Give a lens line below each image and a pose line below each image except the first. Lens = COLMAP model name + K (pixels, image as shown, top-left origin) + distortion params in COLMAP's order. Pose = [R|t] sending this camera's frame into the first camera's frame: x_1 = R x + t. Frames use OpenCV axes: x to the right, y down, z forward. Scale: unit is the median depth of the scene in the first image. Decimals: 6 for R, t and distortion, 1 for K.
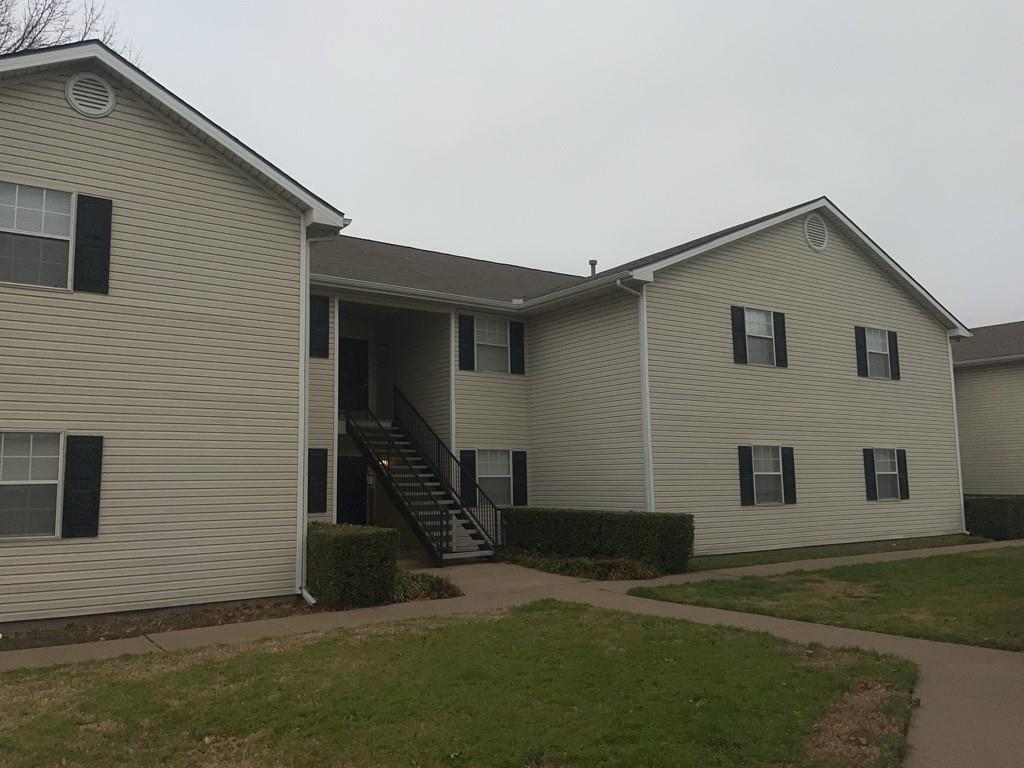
lens RADIAL K [[758.5, 0, 512.0], [0, 758.5, 384.0], [0, 0, 1]] dist [0.062147, 0.000167]
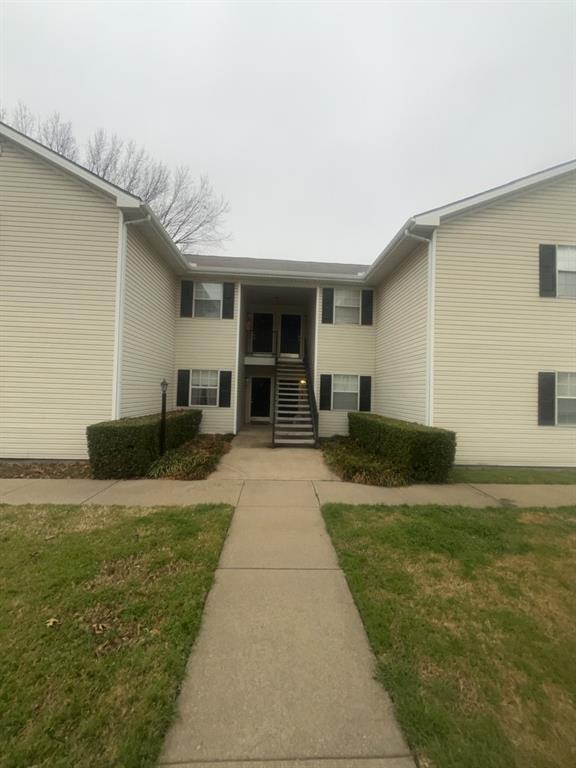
lens RADIAL K [[310.4, 0, 288.0], [0, 310.4, 384.0], [0, 0, 1]] dist [0.001097, -0.005382]
pose [[0.861242, 0.025734, -0.507544, 0.206276], [0.024440, 0.995464, 0.091944, 0.046980], [0.507608, -0.091590, 0.856706, 0.416282]]
